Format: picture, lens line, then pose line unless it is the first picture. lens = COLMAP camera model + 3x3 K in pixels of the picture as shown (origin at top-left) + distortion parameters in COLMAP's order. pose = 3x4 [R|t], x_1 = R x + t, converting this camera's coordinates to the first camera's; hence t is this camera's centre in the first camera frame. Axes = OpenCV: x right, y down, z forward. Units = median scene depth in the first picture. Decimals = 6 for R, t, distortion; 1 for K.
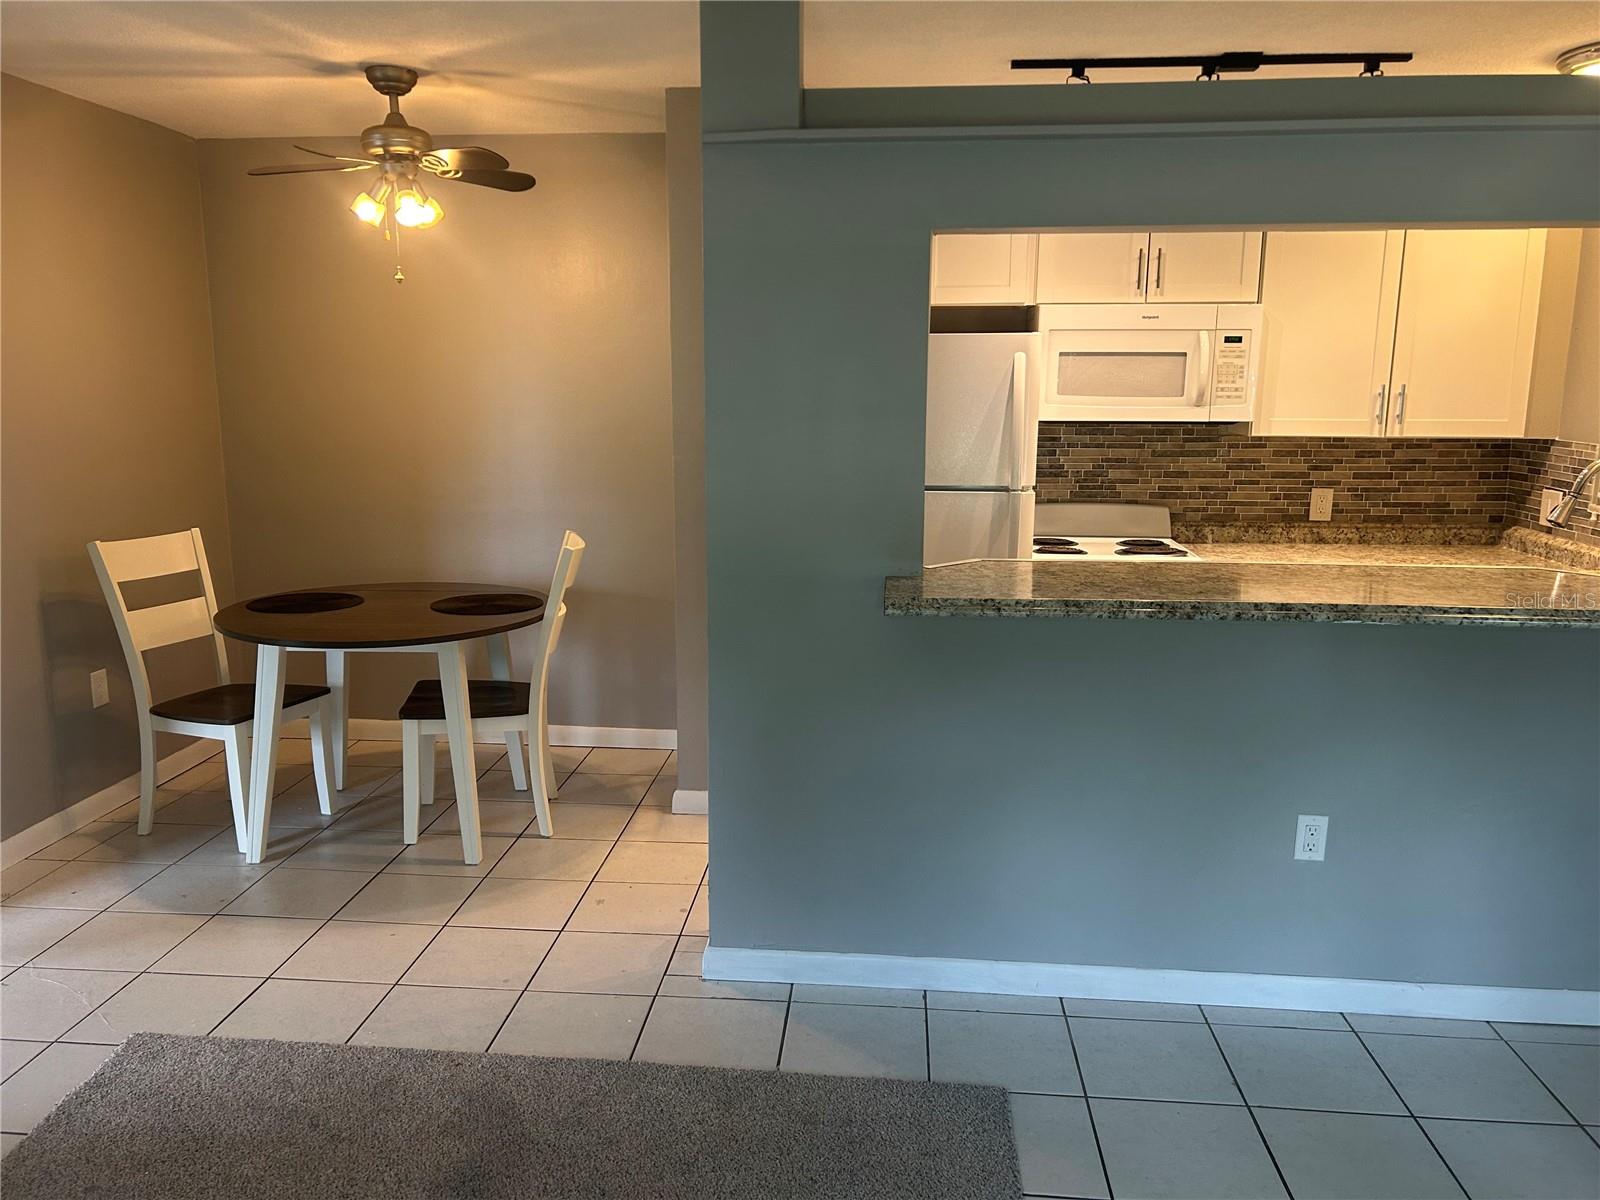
lens RADIAL K [[1240.6, 0, 755.7], [0, 1240.6, 606.5], [0, 0, 1]] dist [-0.001457, -0.004774]
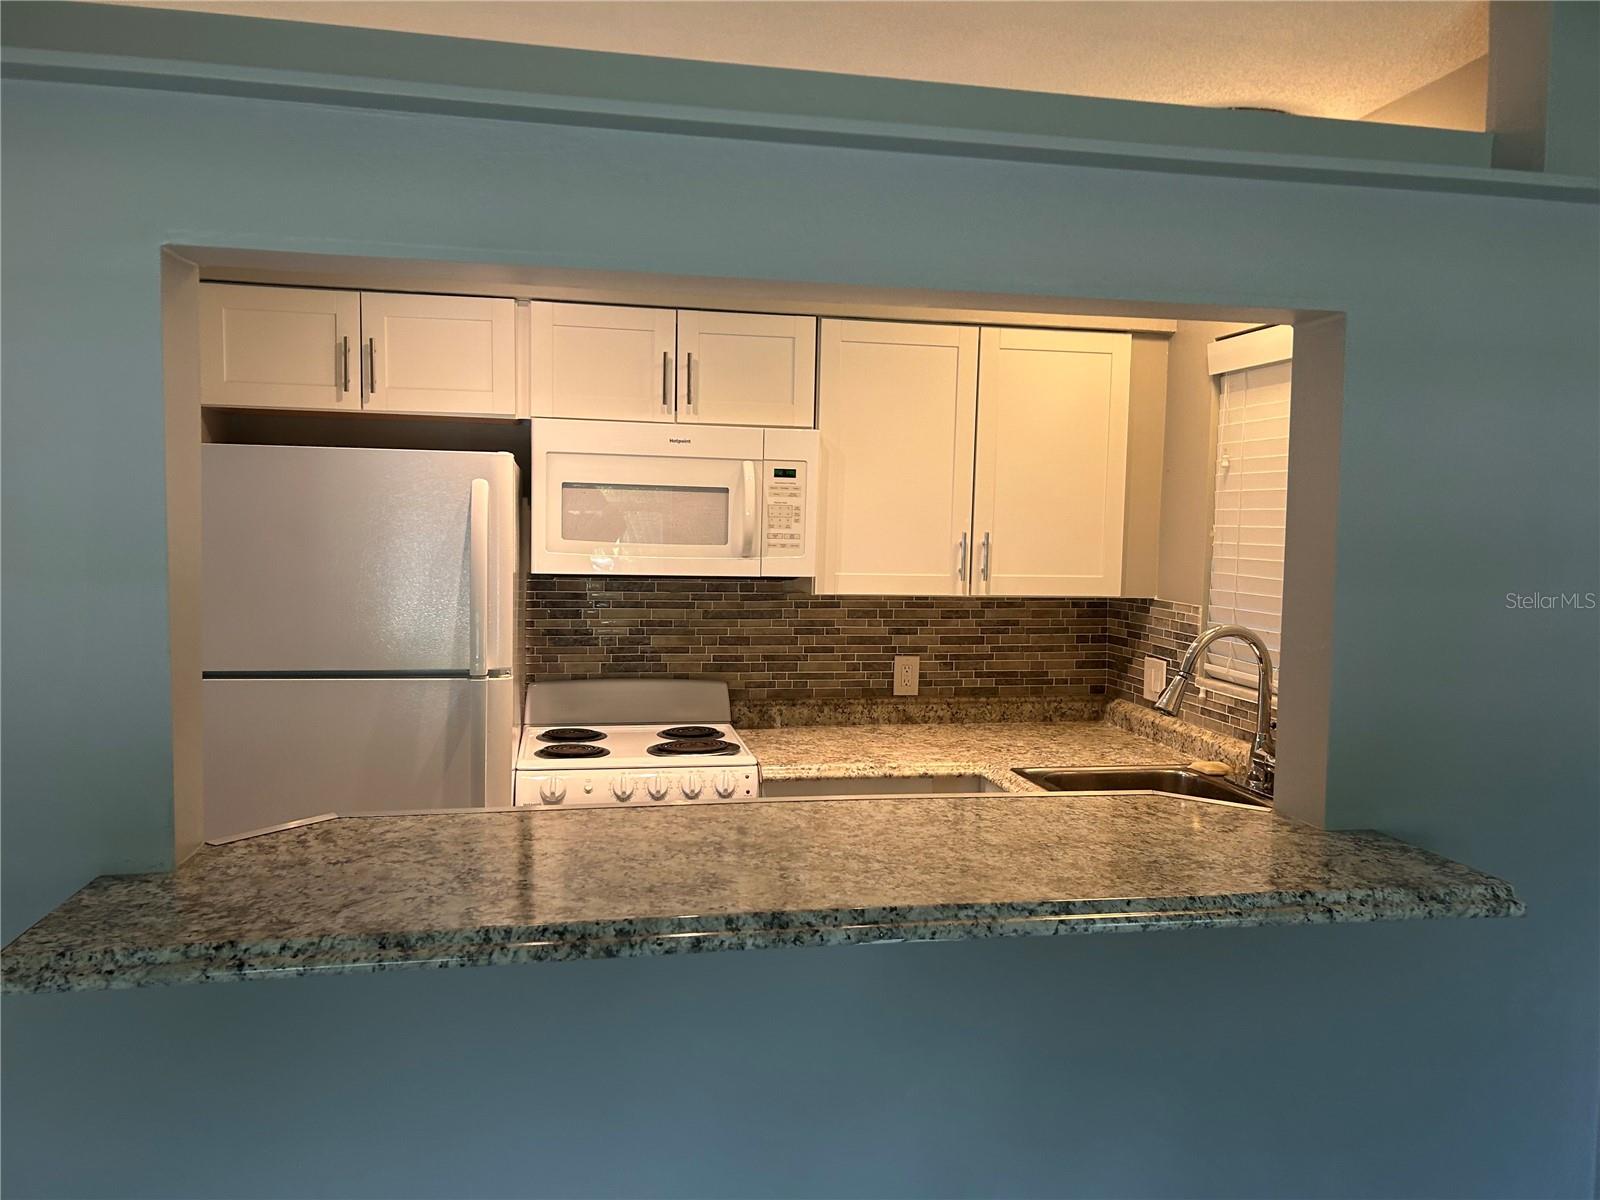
lens RADIAL K [[1224.6, 0, 800.0], [0, 1224.6, 600.0], [0, 0, 1]] dist [0.047114, -0.041560]
pose [[0.955515, -0.002215, 0.294933, 0.156810], [0.035502, 0.993565, -0.107555, -0.049410], [-0.292797, 0.113242, 0.949445, 0.257461]]
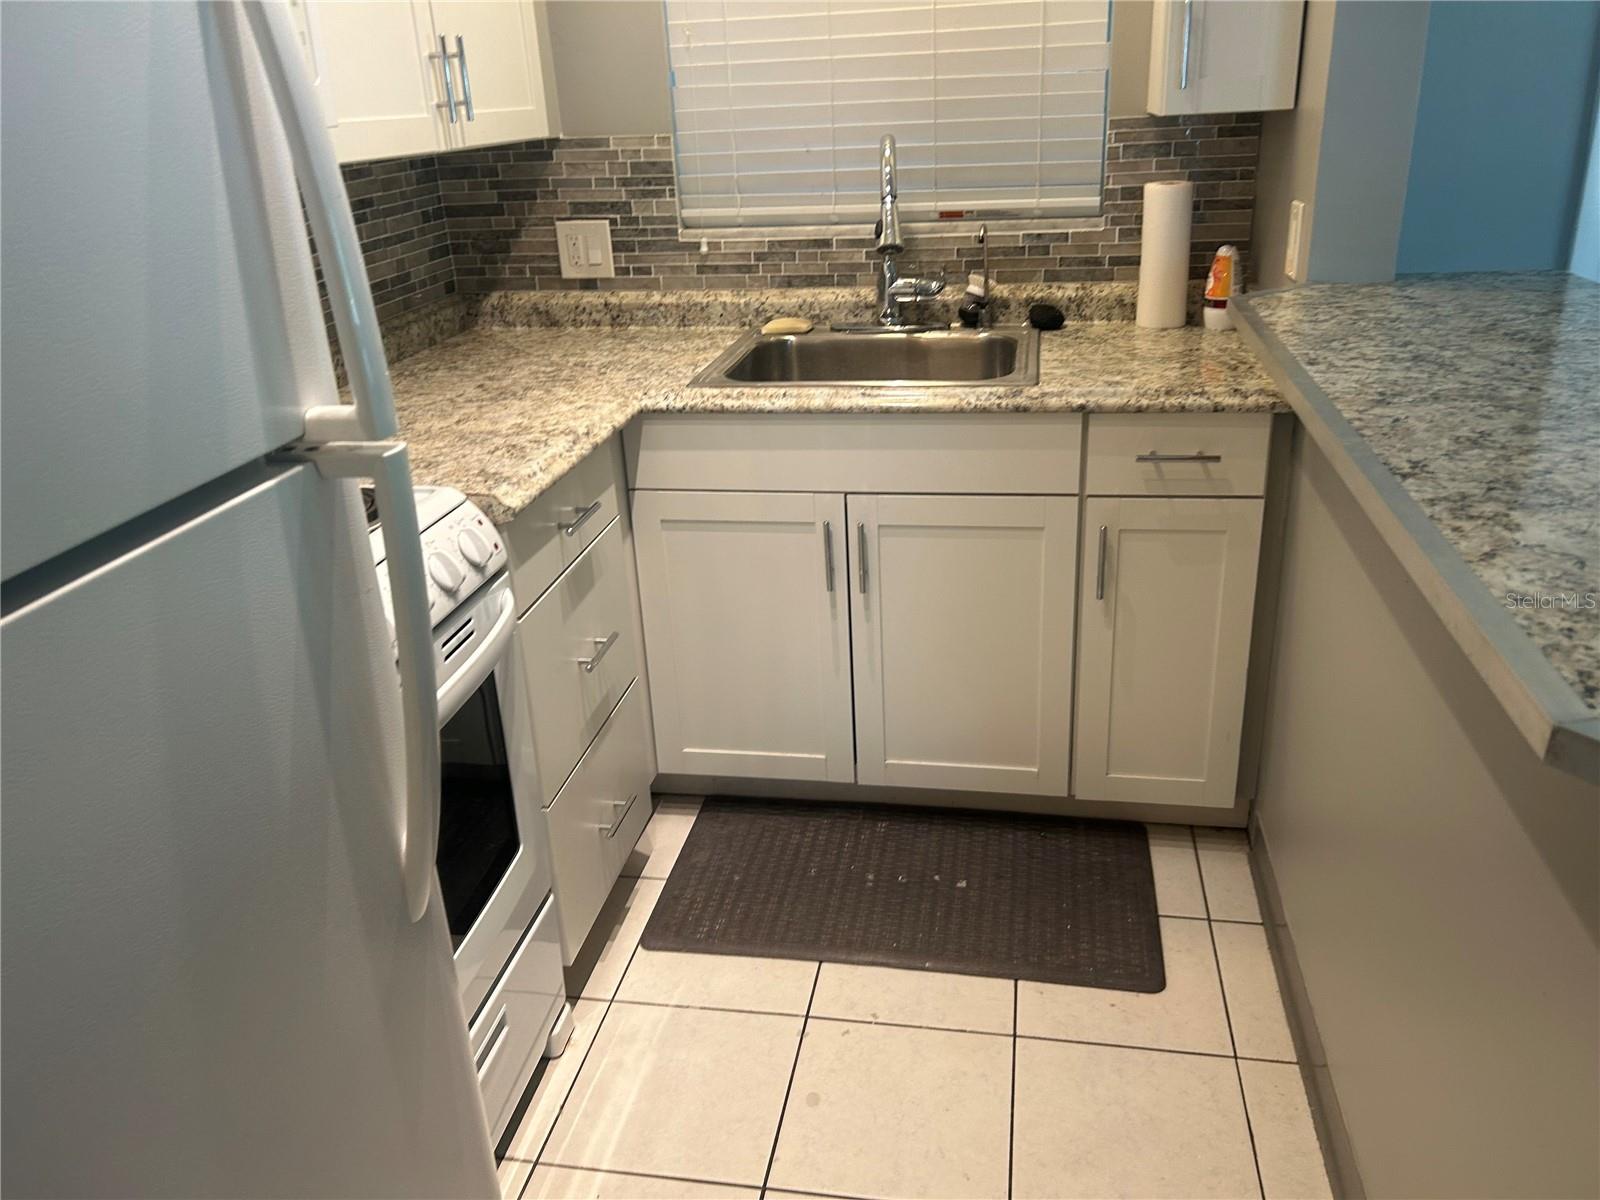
lens RADIAL K [[1219.5, 0, 801.8], [0, 1219.5, 612.0], [0, 0, 1]] dist [0.035264, -0.039305]
pose [[0.061982, -0.400397, 0.914243, -0.014348], [0.223446, 0.898321, 0.378275, -0.119929], [-0.972744, 0.180838, 0.145147, 0.790540]]
